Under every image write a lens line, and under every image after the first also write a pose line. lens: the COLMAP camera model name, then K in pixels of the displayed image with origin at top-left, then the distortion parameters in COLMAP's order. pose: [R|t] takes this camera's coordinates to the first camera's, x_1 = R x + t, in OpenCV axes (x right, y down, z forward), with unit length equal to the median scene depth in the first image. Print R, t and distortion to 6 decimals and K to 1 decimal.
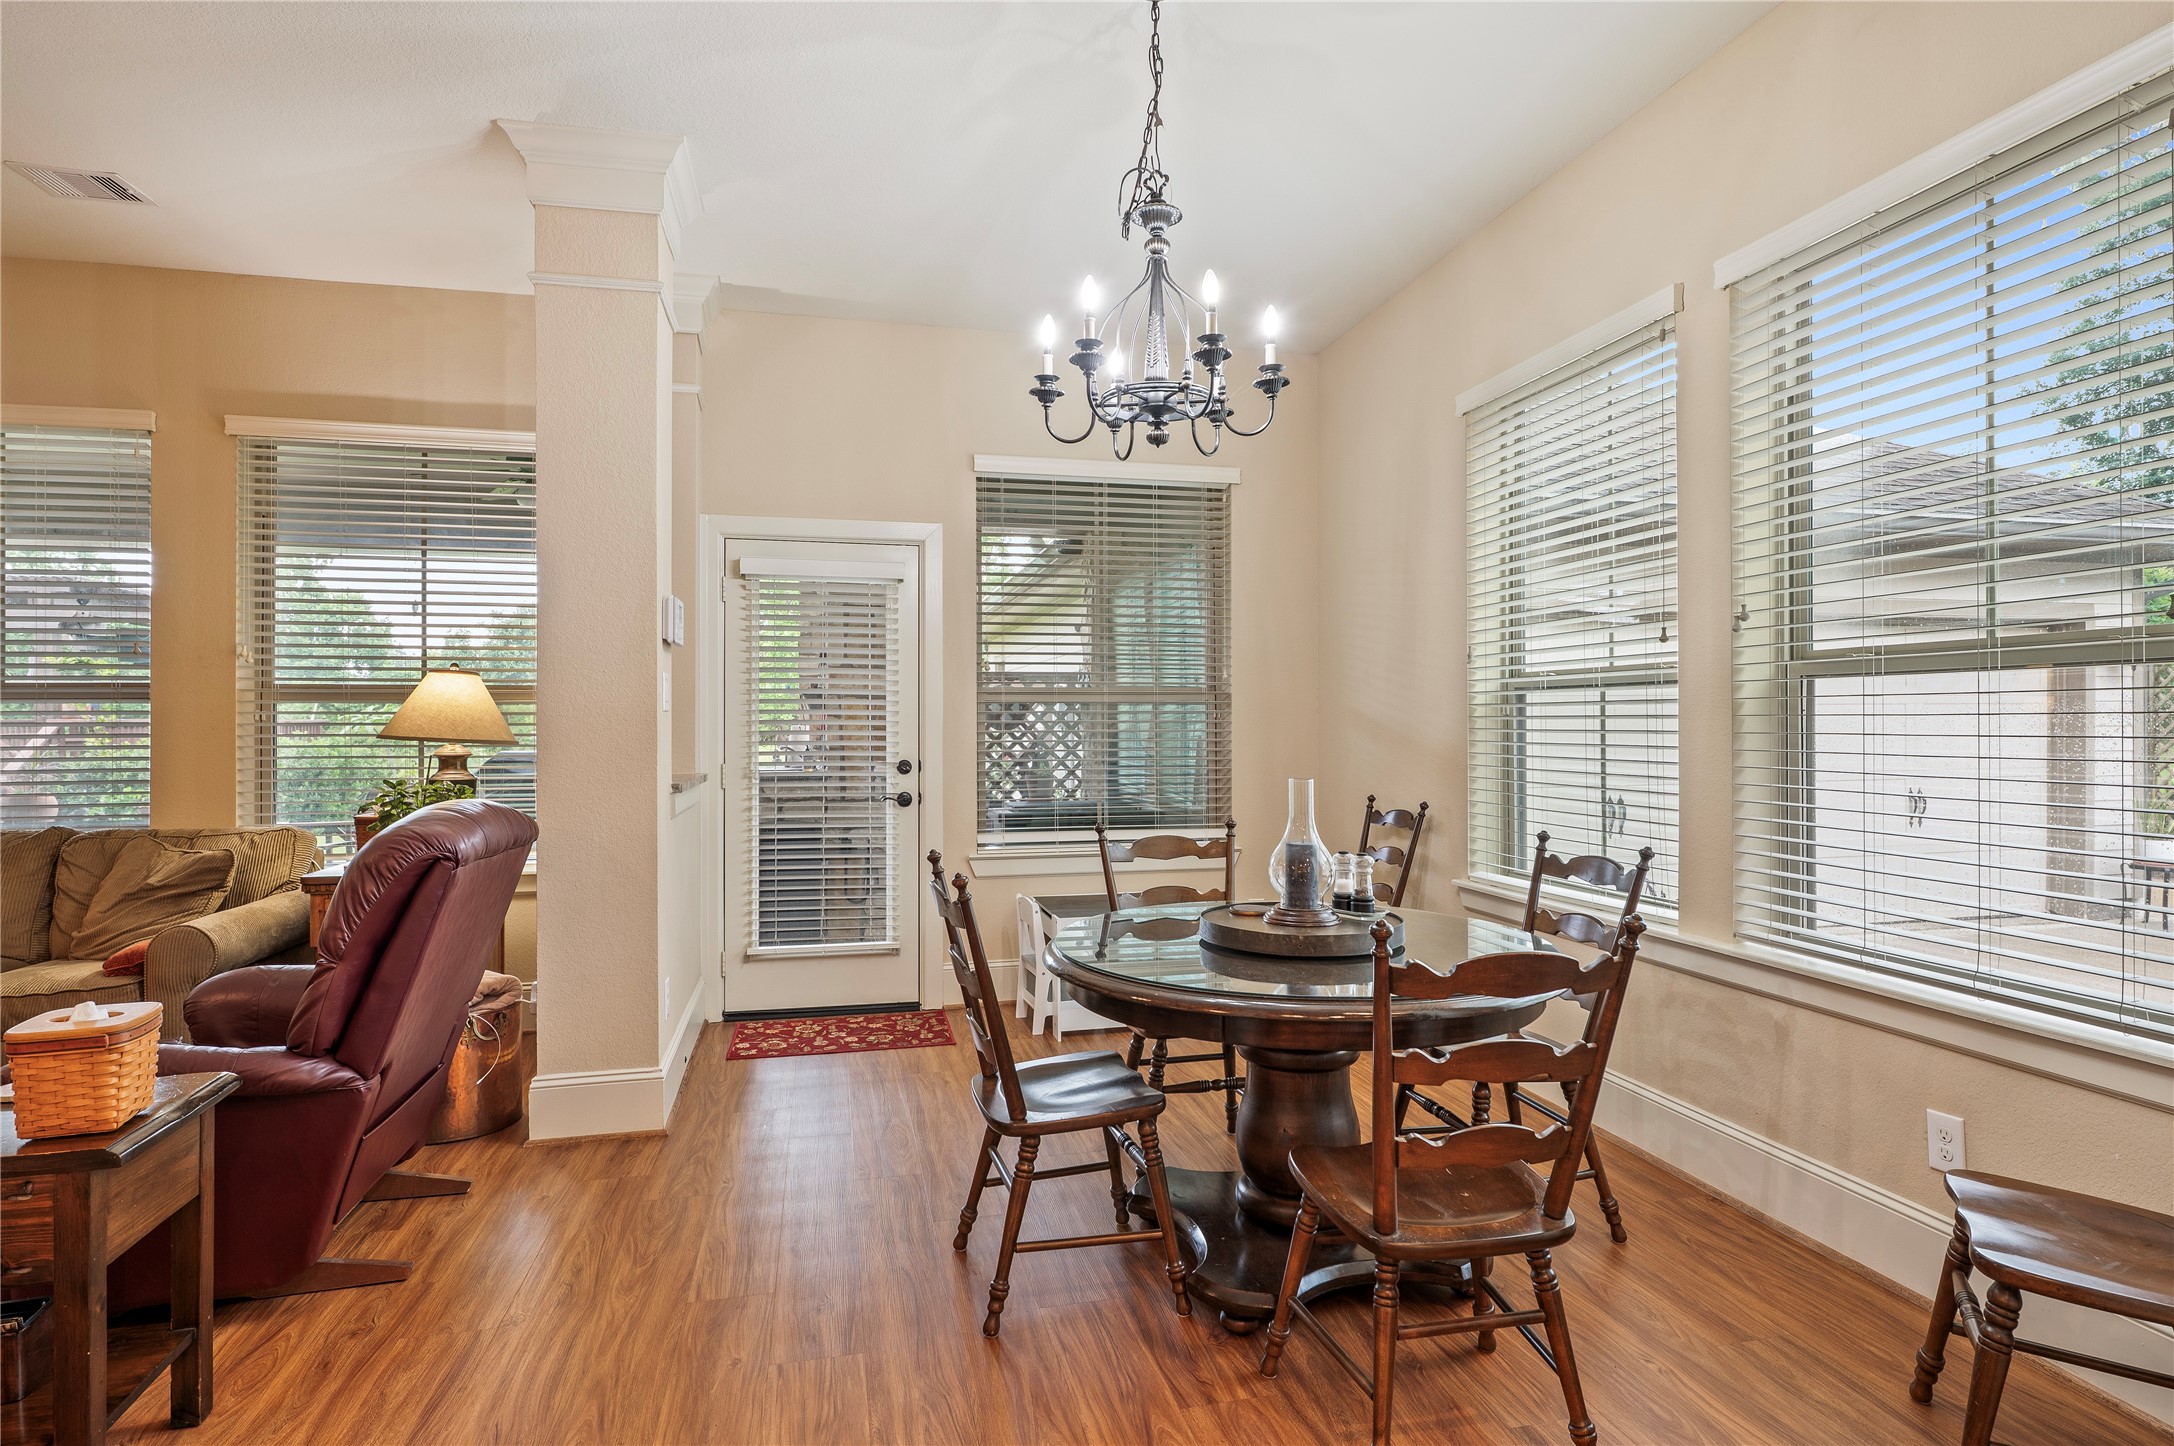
lens RADIAL K [[1129.9, 0, 1087.0], [0, 1129.9, 723.0], [0, 0, 1]] dist [-0.005675, -0.001814]
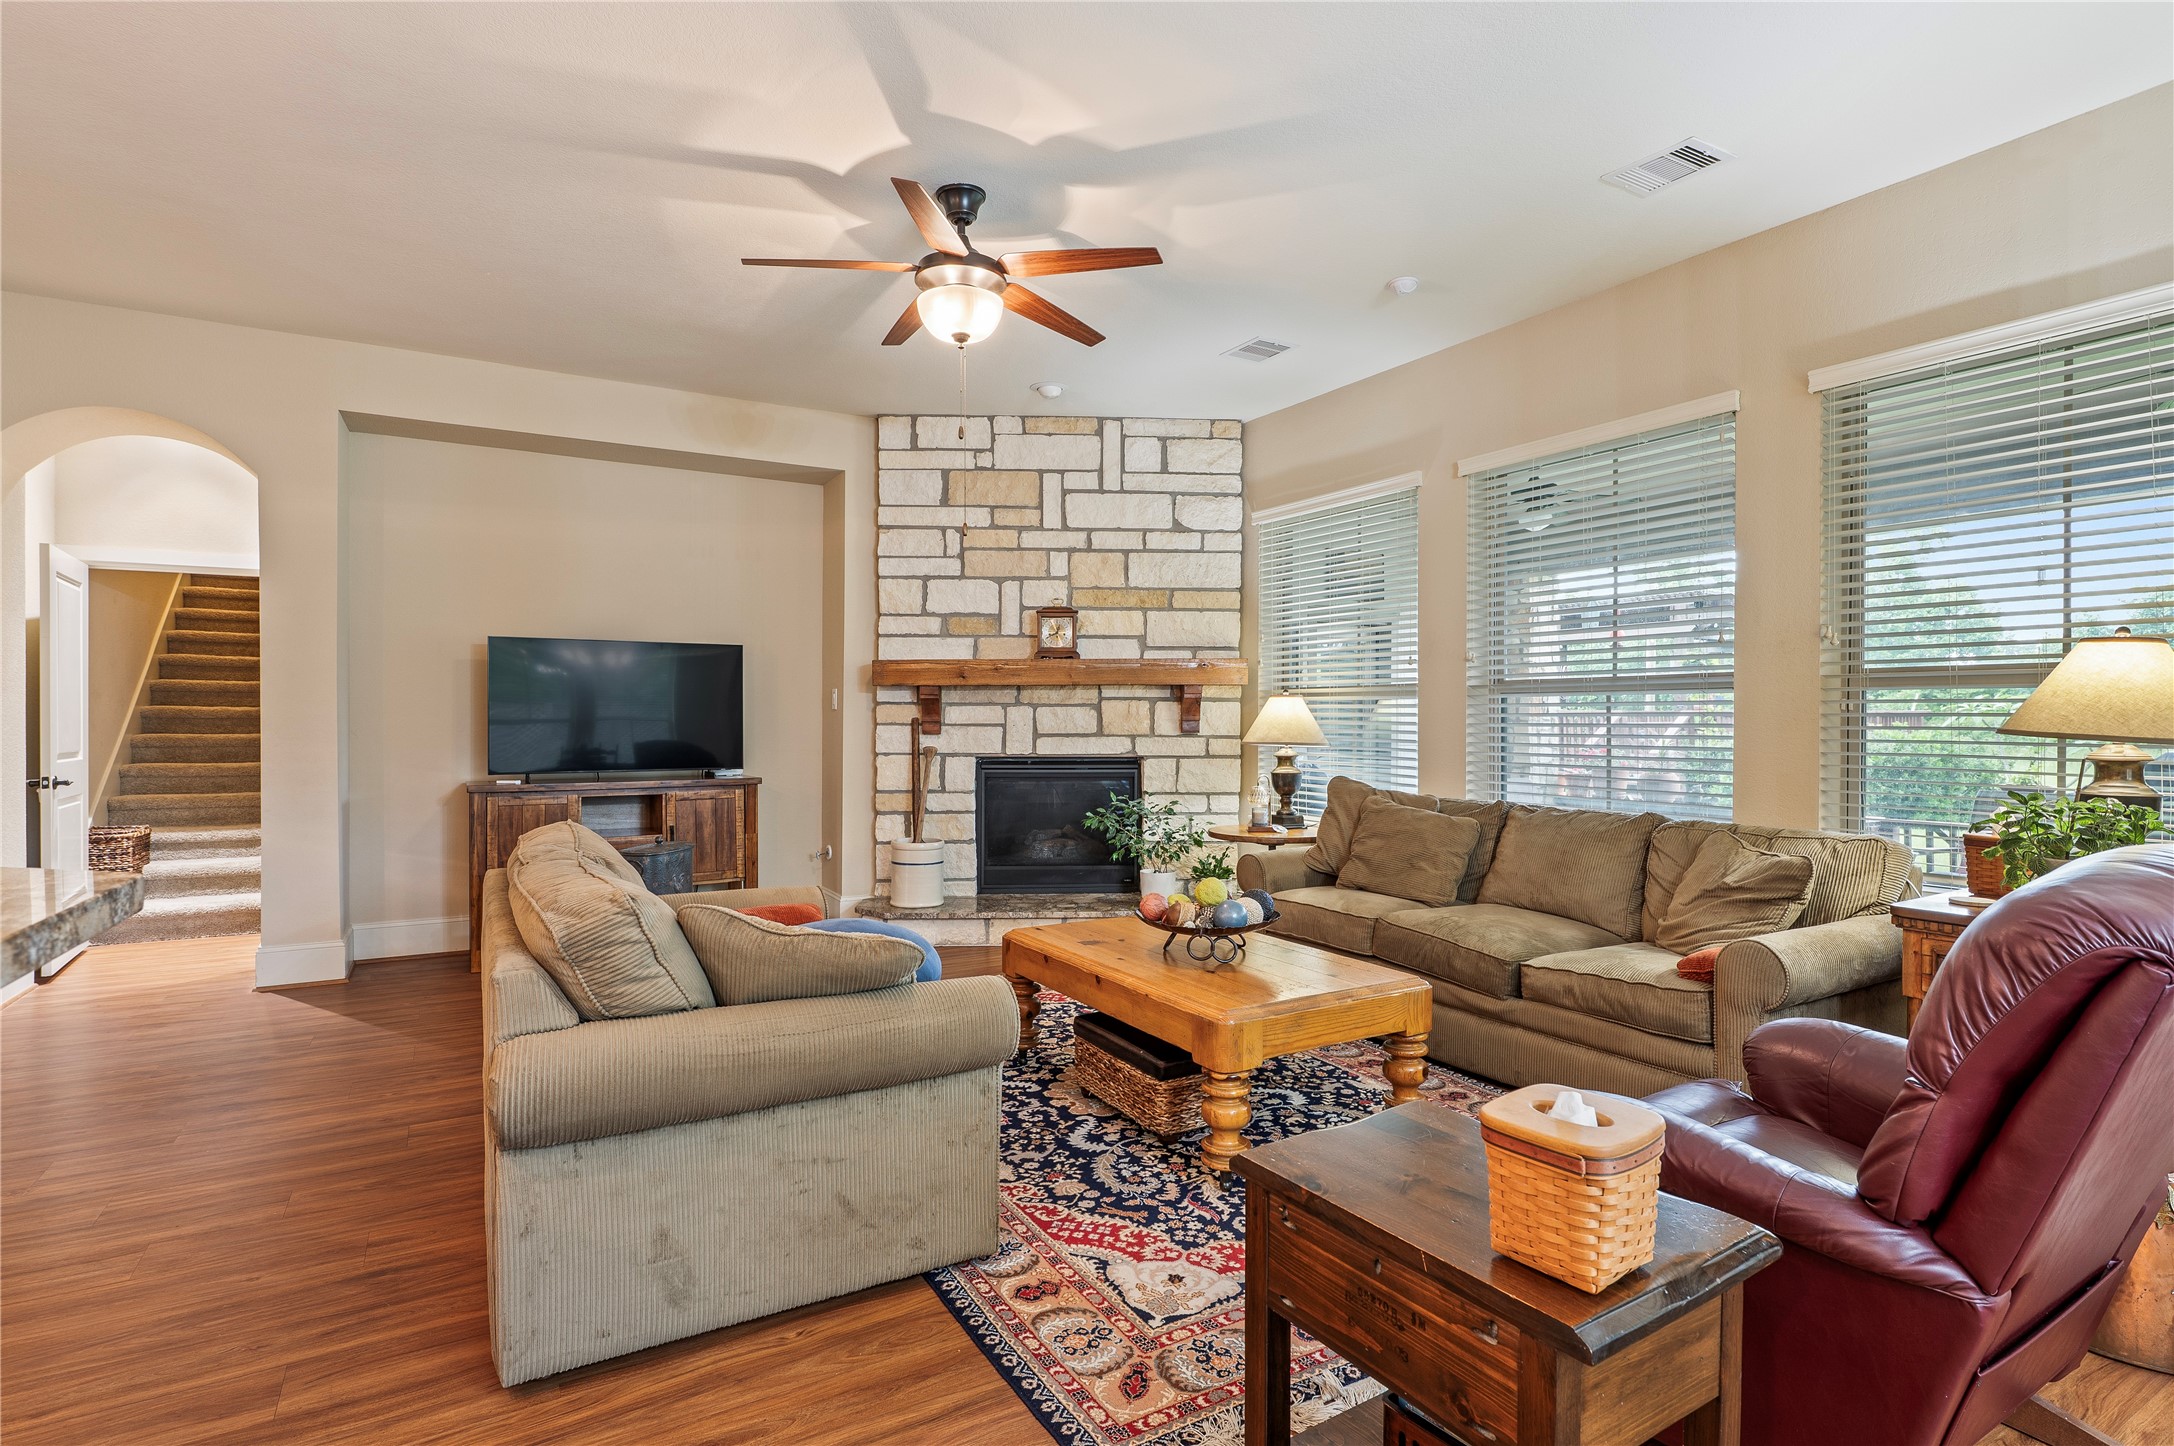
lens RADIAL K [[1048.8, 0, 1087.0], [0, 1048.8, 723.0], [0, 0, 1]] dist [-0.000894, -0.003849]
pose [[0.295280, 0.009076, -0.955368, -0.148796], [-0.000324, 0.999956, 0.009400, 0.000159], [0.955411, -0.002466, 0.295270, 0.222225]]
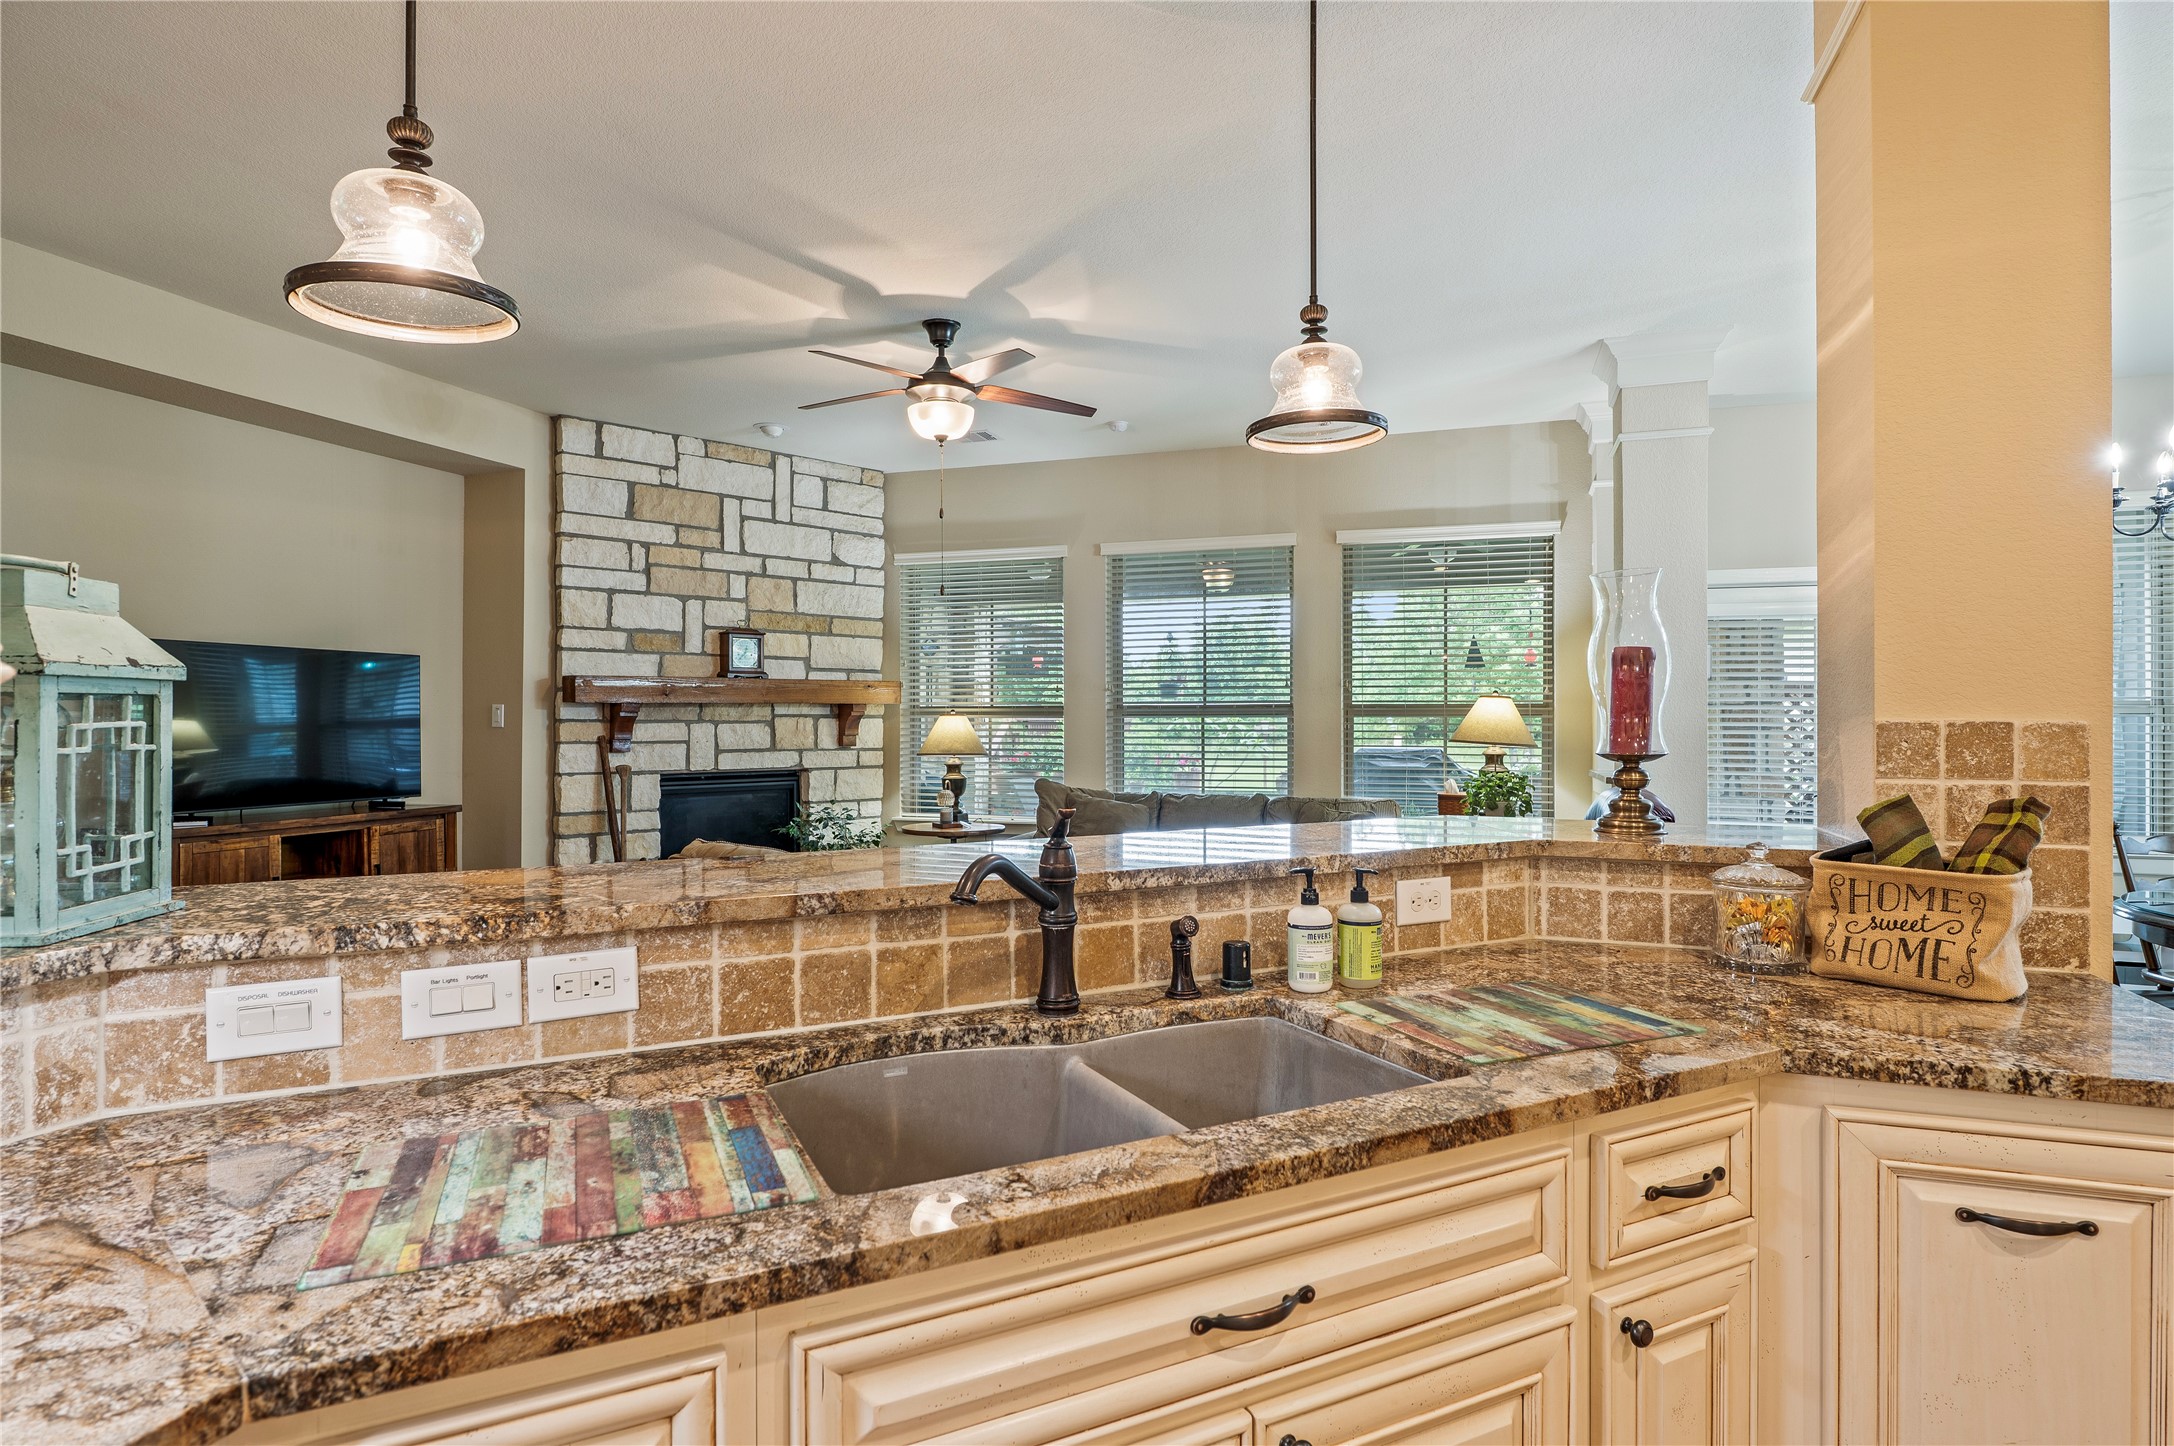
lens RADIAL K [[1151.3, 0, 1087.0], [0, 1151.3, 723.0], [0, 0, 1]] dist [-0.002345, -0.000367]
pose [[0.850948, 0.004441, -0.525231, -0.253824], [-0.001431, 0.999980, 0.006138, -0.021608], [0.525248, -0.004471, 0.850938, -0.583215]]
